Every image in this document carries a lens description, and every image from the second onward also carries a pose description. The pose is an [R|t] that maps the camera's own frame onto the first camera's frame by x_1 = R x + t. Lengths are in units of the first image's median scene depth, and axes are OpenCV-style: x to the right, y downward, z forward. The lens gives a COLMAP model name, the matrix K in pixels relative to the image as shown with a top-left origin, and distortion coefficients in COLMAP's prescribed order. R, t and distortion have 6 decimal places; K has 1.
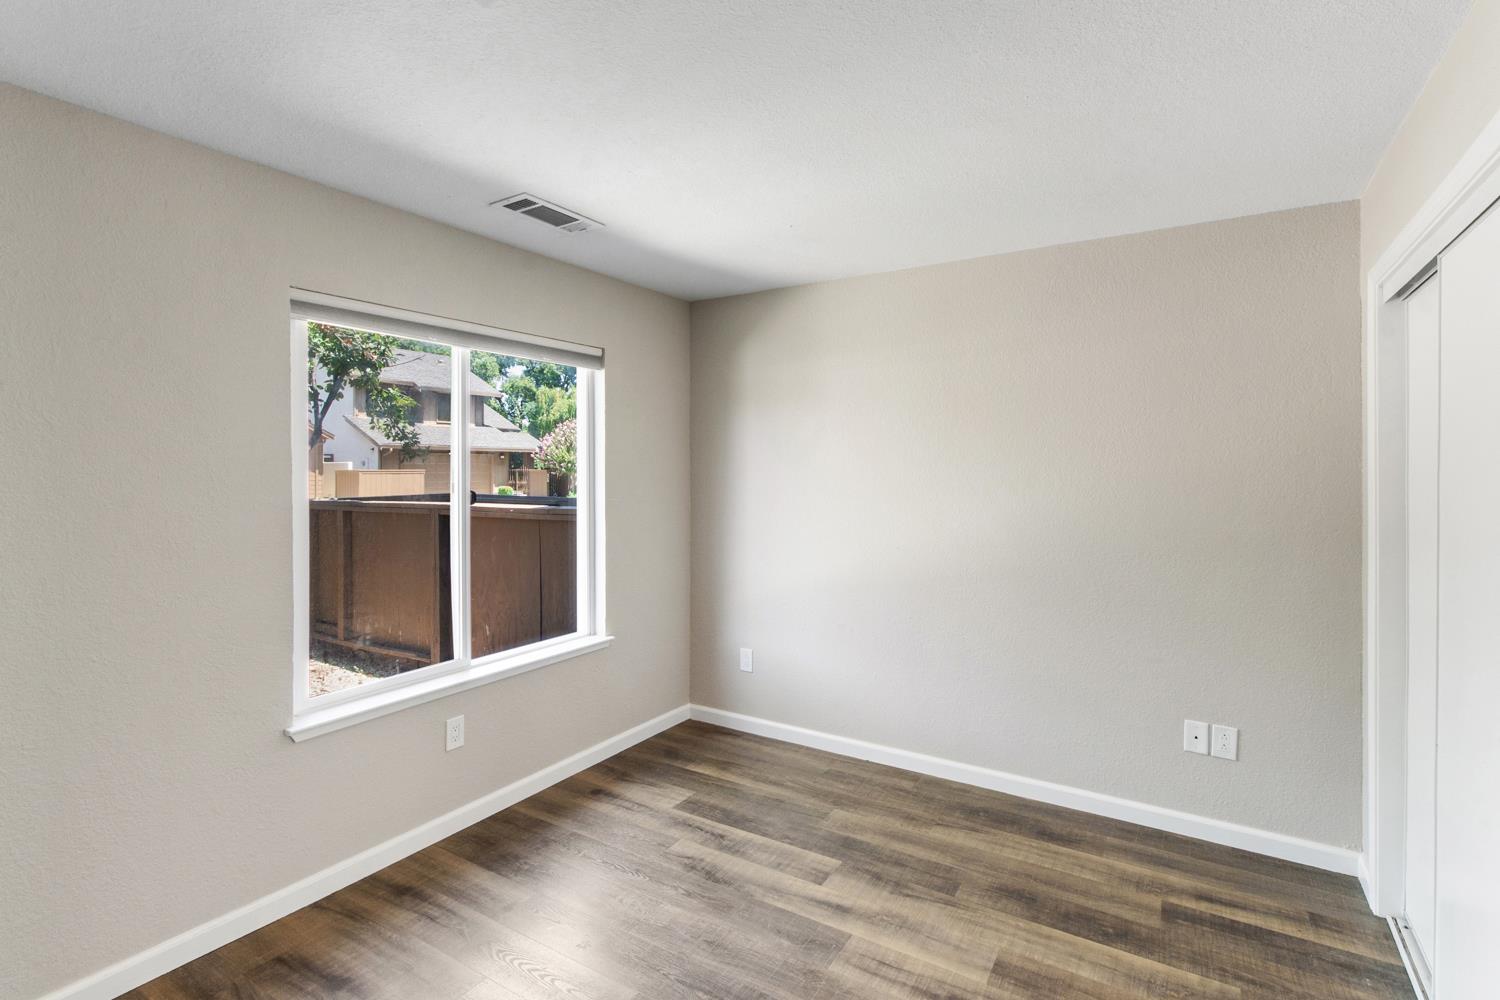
lens RADIAL K [[720.6, 0, 755.9], [0, 720.6, 486.4], [0, 0, 1]] dist [0.003572, 0.001497]
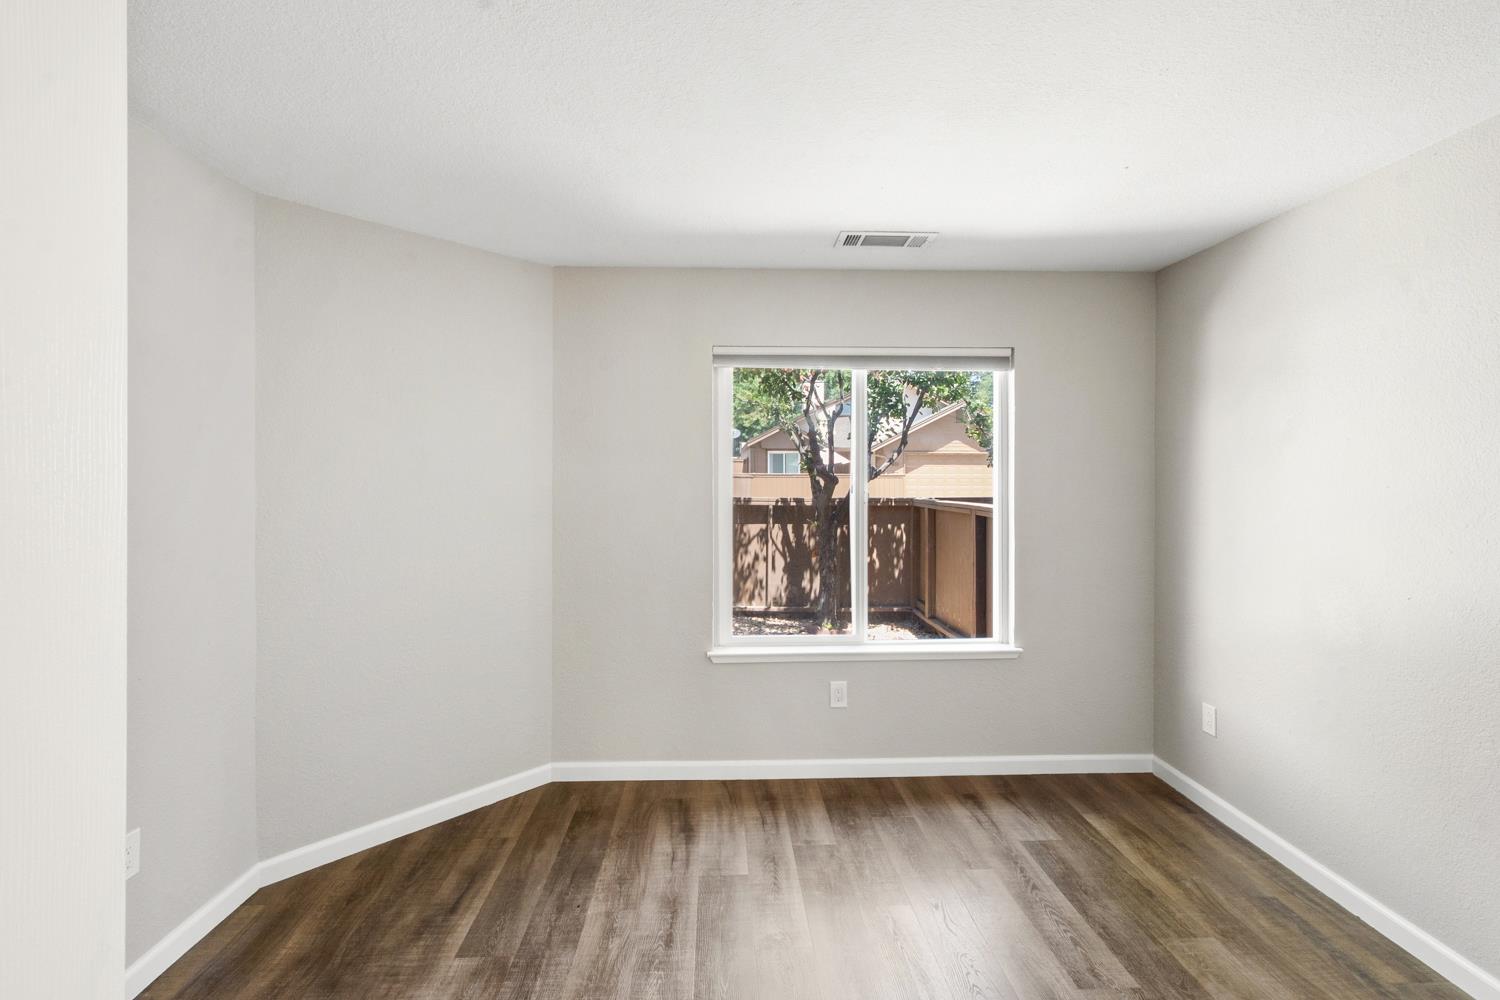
lens RADIAL K [[720.6, 0, 750.0], [0, 720.6, 493.6], [0, 0, 1]] dist [0.003572, 0.001497]
pose [[0.556280, 0.023647, -0.830659, 0.425940], [-0.020046, 0.999686, 0.015035, -0.004291], [0.830753, 0.008288, 0.556579, 0.188067]]
